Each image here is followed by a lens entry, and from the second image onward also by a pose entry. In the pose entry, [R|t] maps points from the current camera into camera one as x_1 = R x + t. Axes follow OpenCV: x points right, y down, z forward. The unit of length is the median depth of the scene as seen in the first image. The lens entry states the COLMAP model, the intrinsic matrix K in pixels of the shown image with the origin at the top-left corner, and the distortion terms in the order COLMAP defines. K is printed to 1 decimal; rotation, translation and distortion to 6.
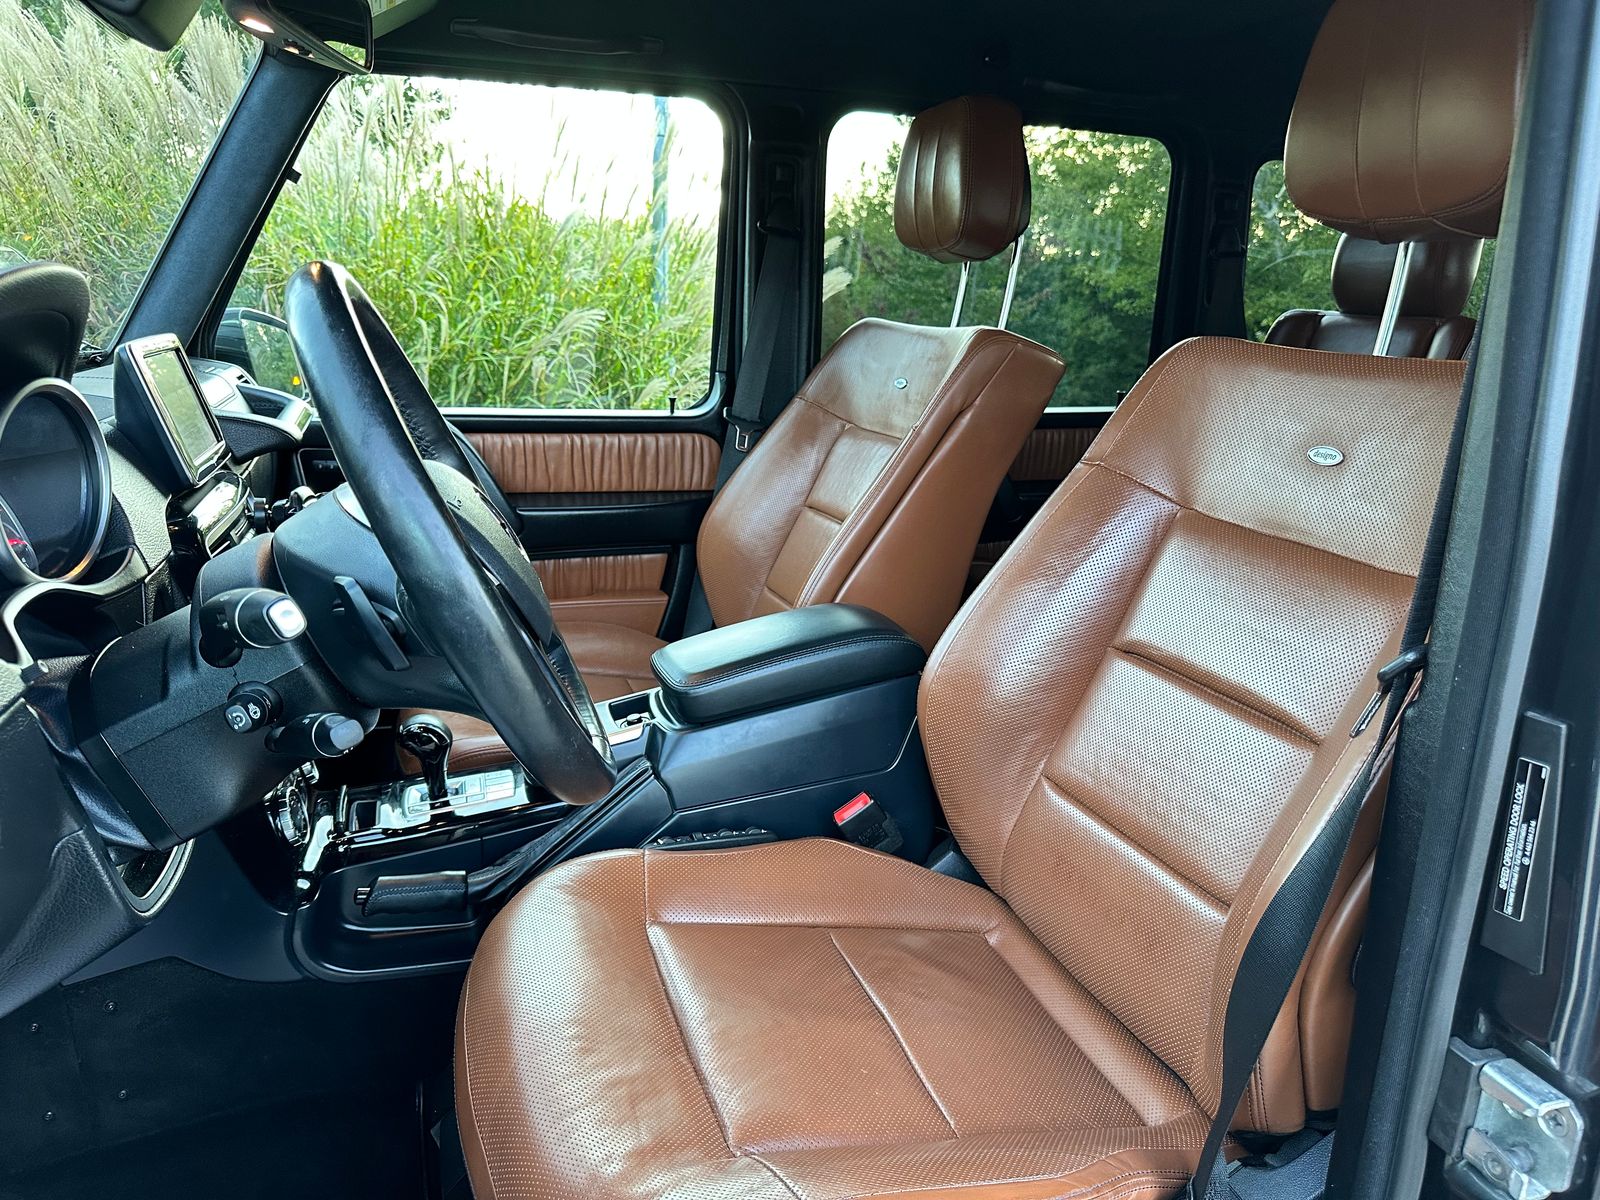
lens RADIAL K [[1142.8, 0, 800.0], [0, 1142.8, 600.0], [0, 0, 1]] dist [-0.001420, -0.003408]
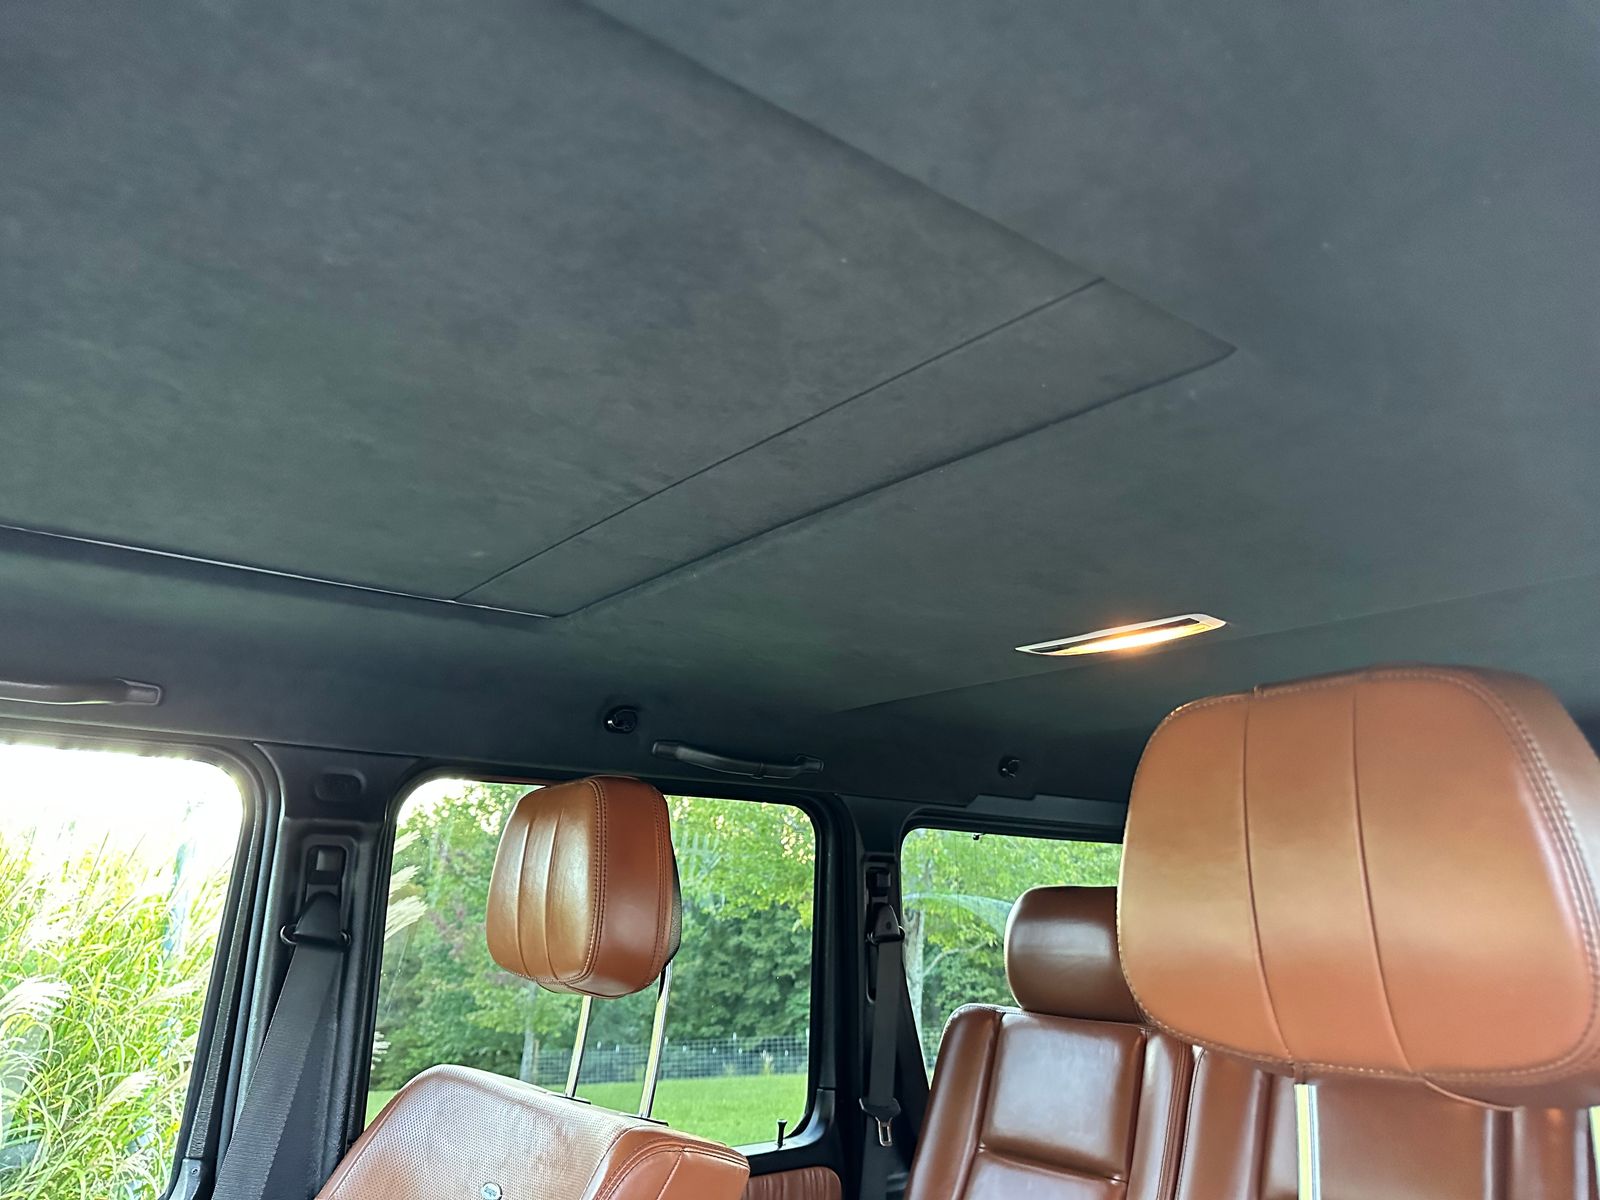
lens RADIAL K [[1142.8, 0, 800.0], [0, 1142.8, 600.0], [0, 0, 1]] dist [-0.001420, -0.003408]
pose [[0.939613, 0.078891, 0.333022, 0.009734], [0.093636, 0.876681, -0.471871, -0.127656], [-0.329180, 0.474559, 0.816354, 0.206354]]
